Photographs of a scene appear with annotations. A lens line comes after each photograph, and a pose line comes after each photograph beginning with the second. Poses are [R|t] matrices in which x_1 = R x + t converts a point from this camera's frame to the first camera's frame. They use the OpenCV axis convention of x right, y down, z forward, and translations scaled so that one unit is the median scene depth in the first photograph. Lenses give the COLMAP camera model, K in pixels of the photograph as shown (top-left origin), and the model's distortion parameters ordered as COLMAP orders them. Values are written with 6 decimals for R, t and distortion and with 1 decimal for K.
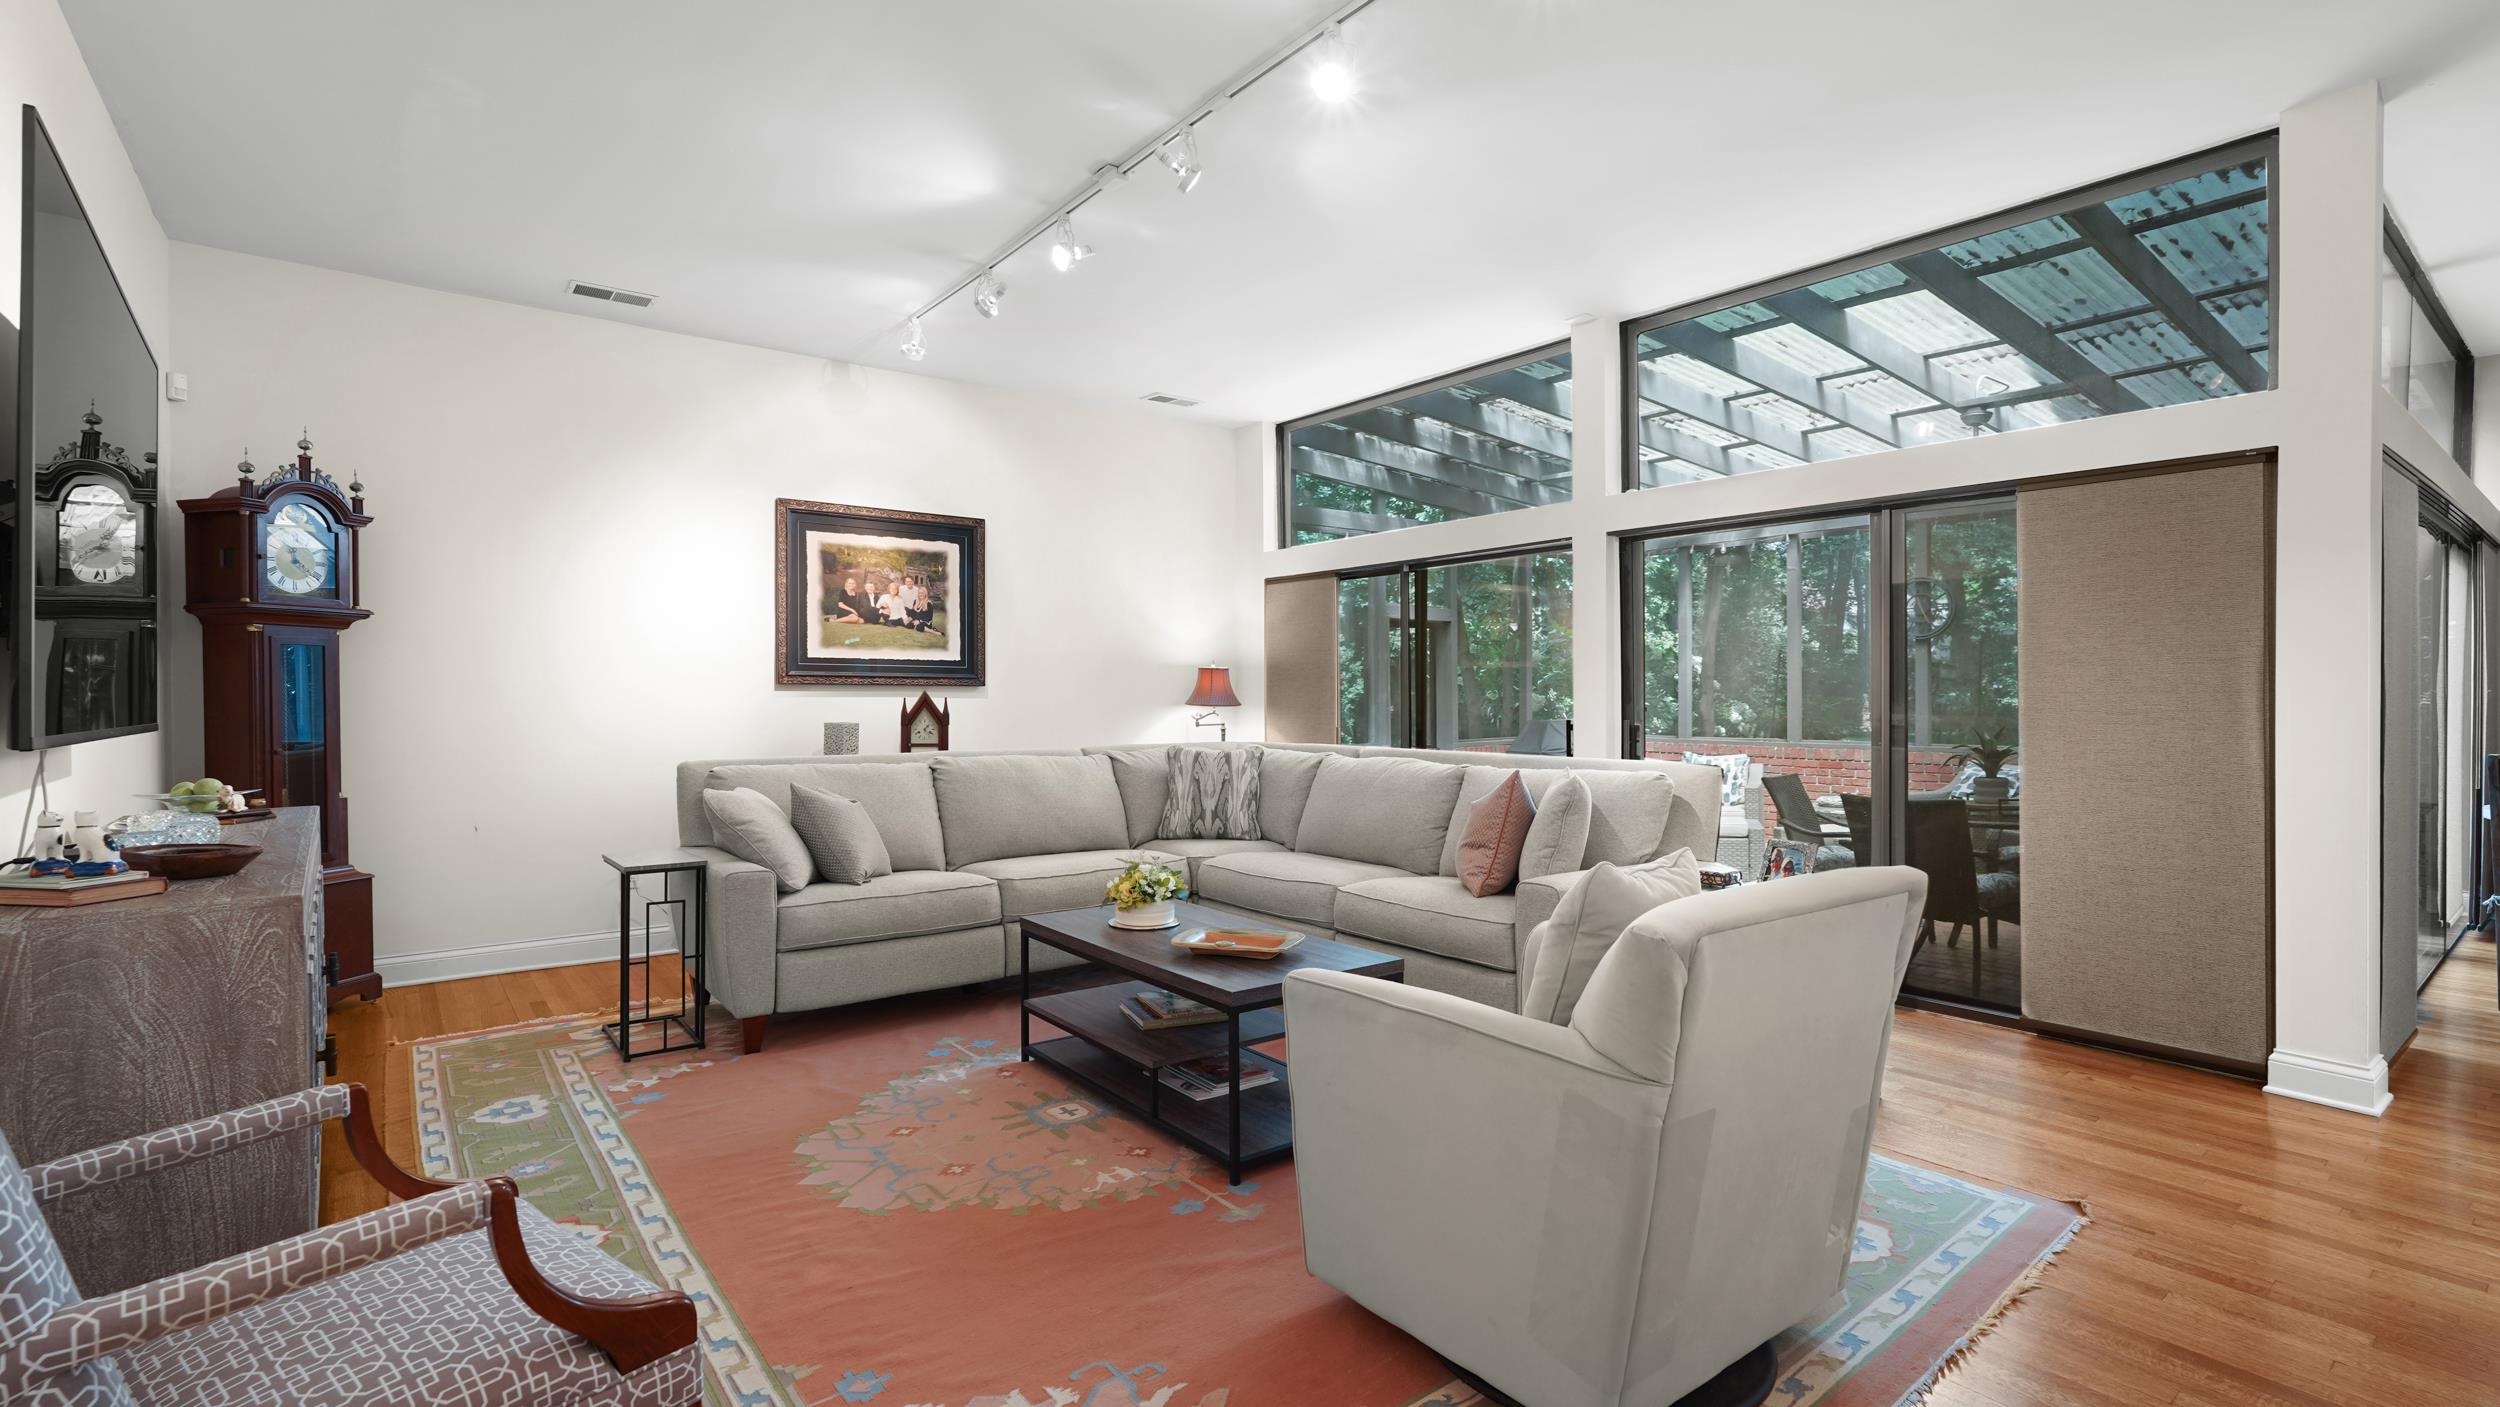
lens RADIAL K [[1142.9, 0, 1269.3], [0, 1142.9, 697.2], [0, 0, 1]] dist [-0.010558, 0.000266]
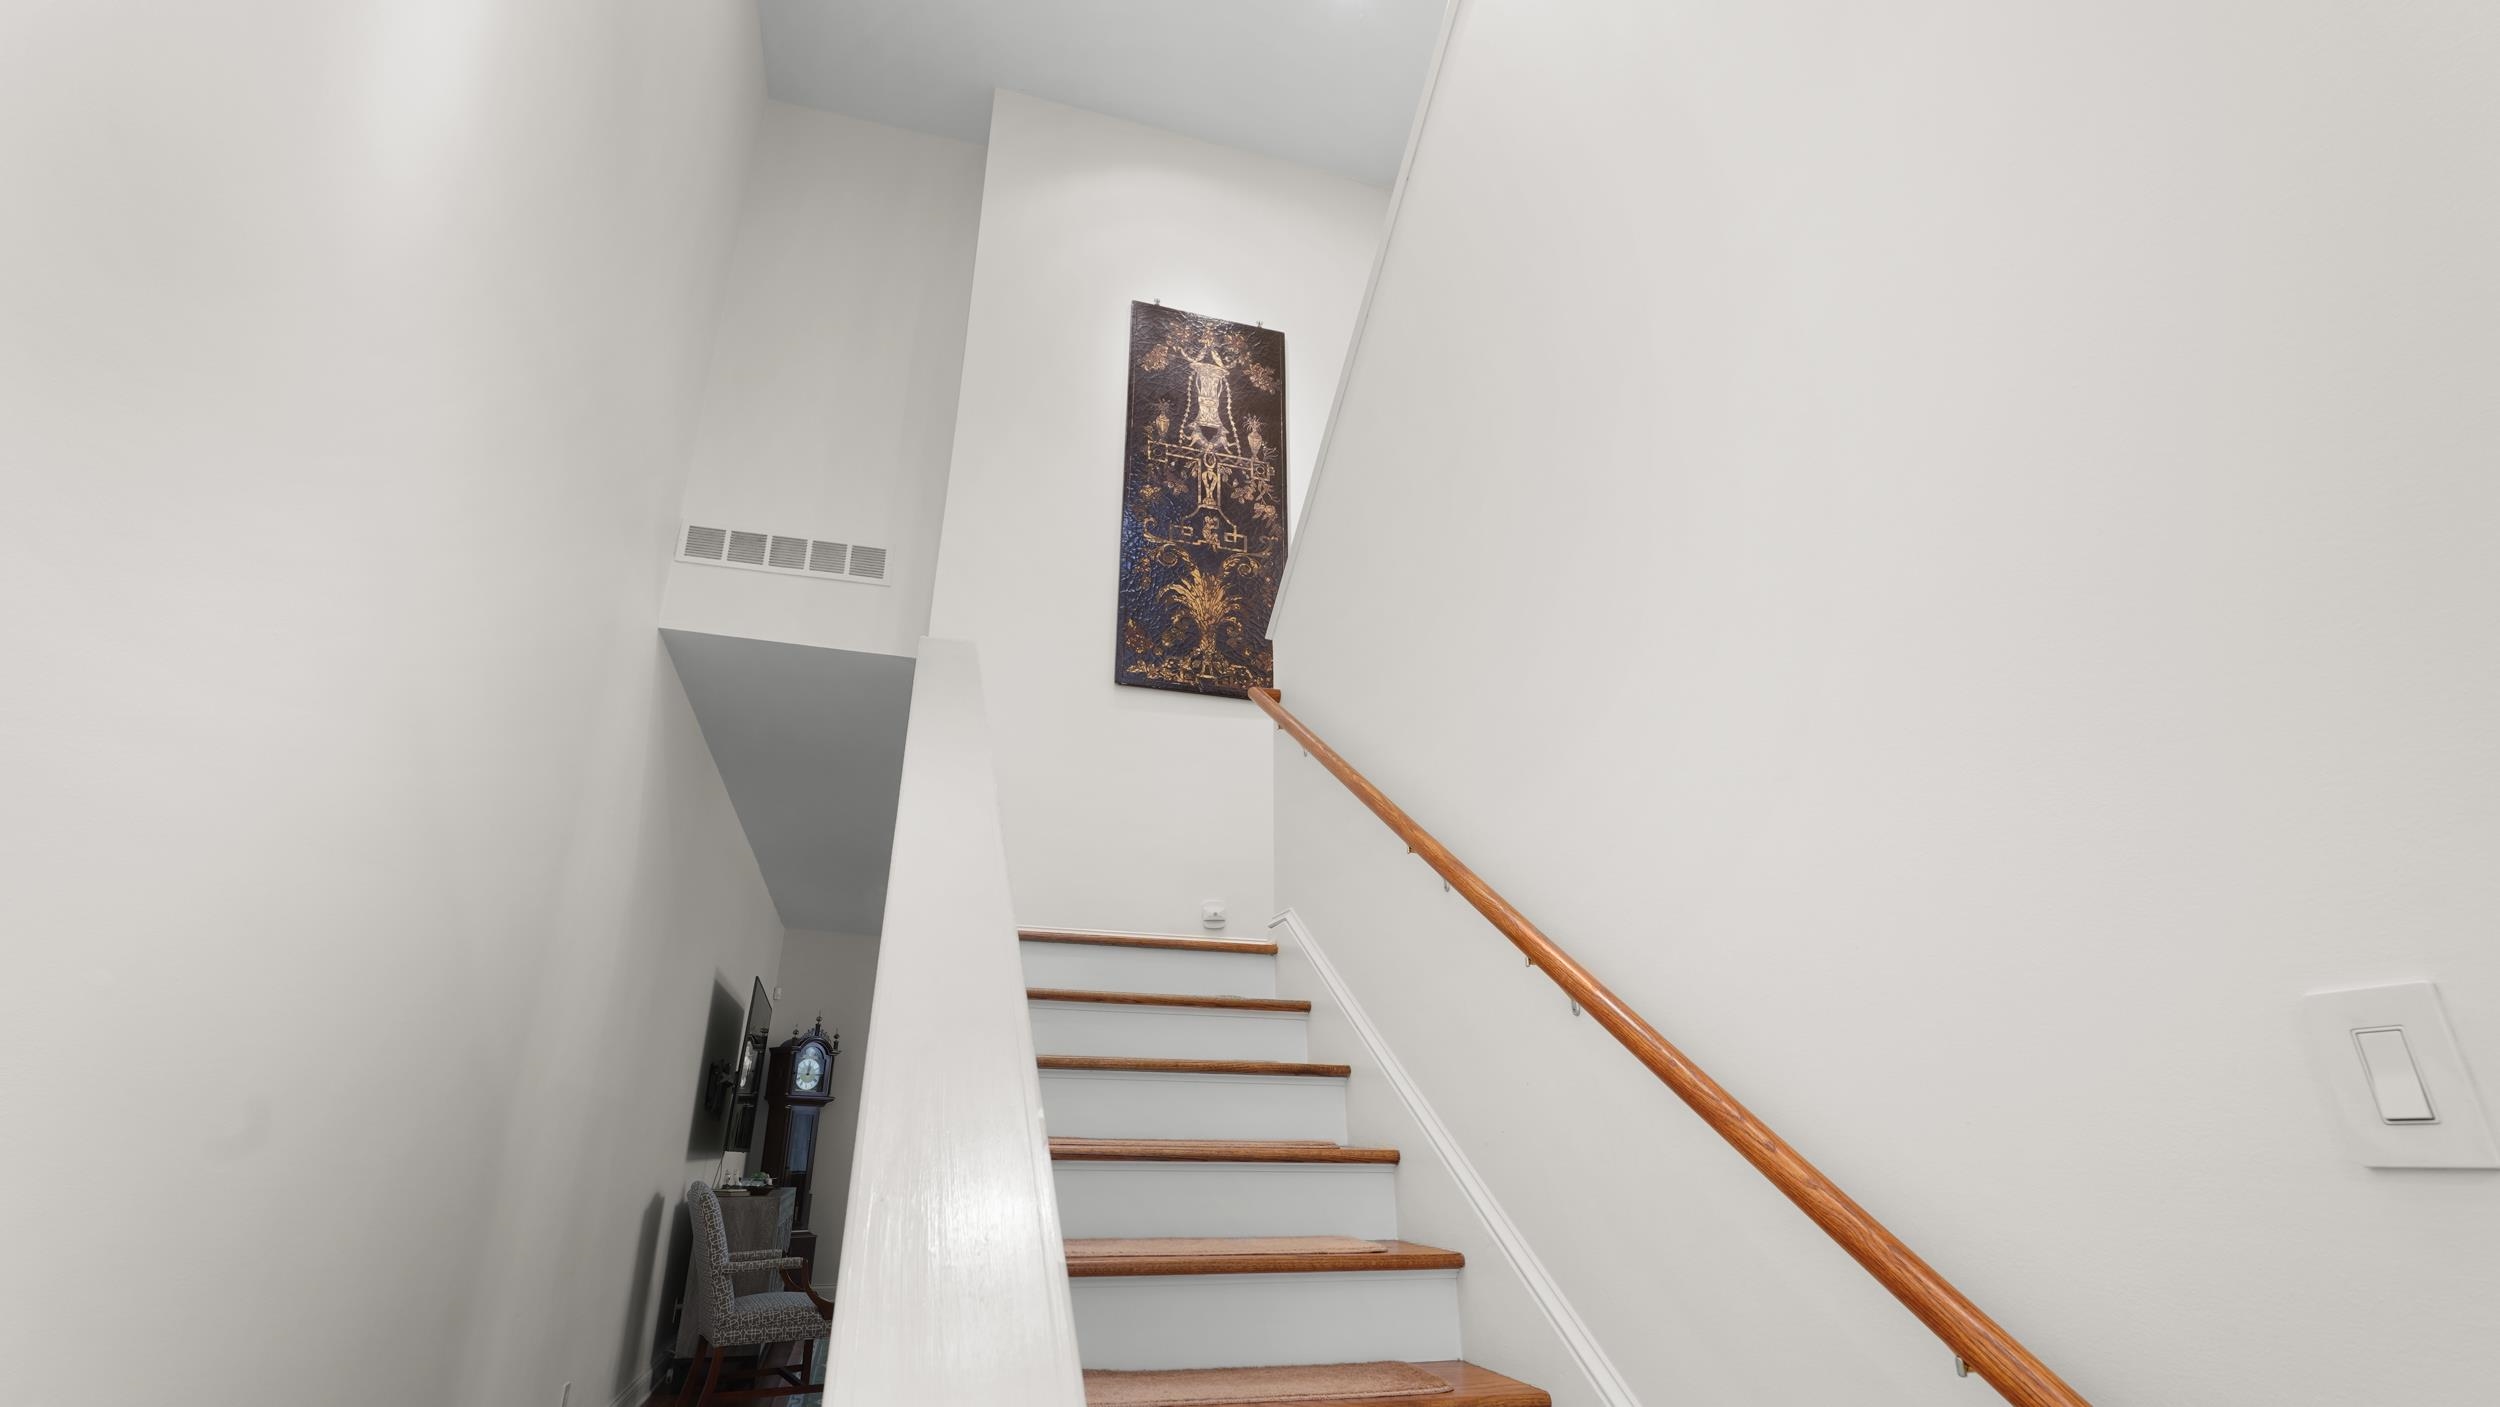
lens RADIAL K [[1142.9, 0, 1256.8], [0, 1142.9, 695.2], [0, 0, 1]] dist [-0.010558, 0.000266]
pose [[0.933541, -0.131322, -0.333550, 0.777785], [-0.002521, 0.928053, -0.372439, 0.017691], [0.358462, 0.348528, 0.866045, -0.847689]]
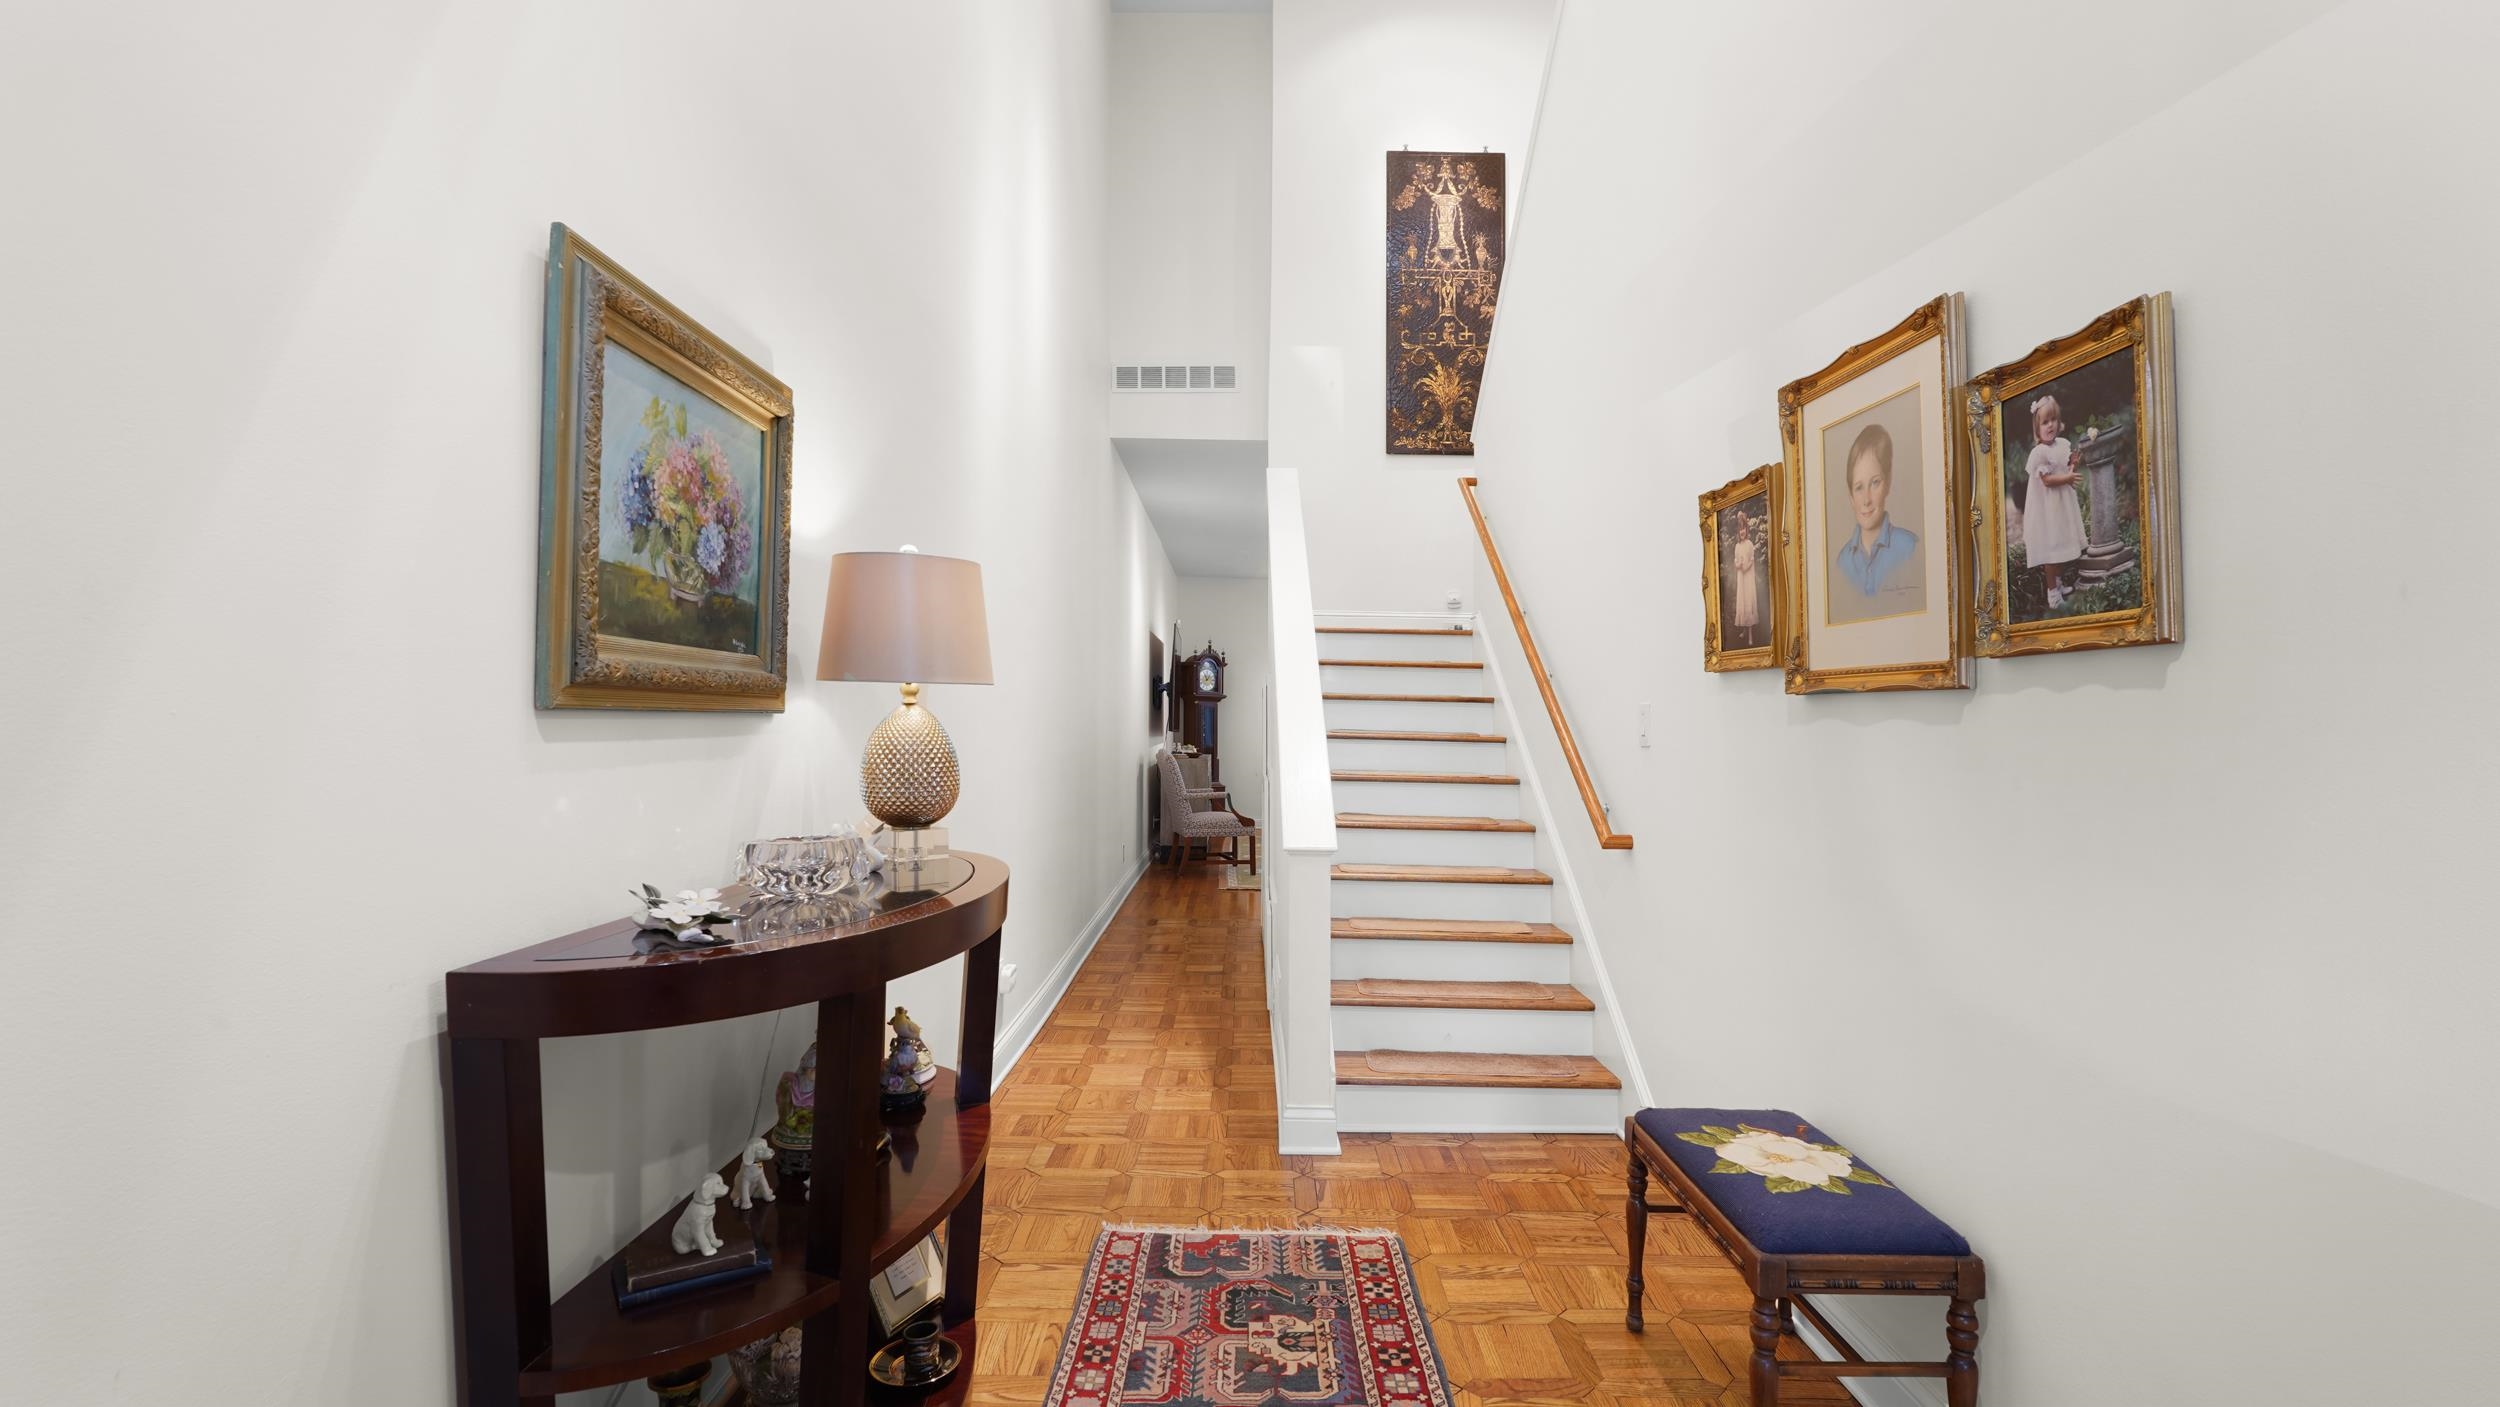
lens RADIAL K [[1142.9, 0, 1236.4], [0, 1142.9, 697.5], [0, 0, 1]] dist [-0.010558, 0.000266]
pose [[0.779321, -0.006693, -0.626590, 1.145013], [-0.013776, 0.999518, -0.027811, 0.011962], [0.626474, 0.030306, 0.778853, -1.361134]]
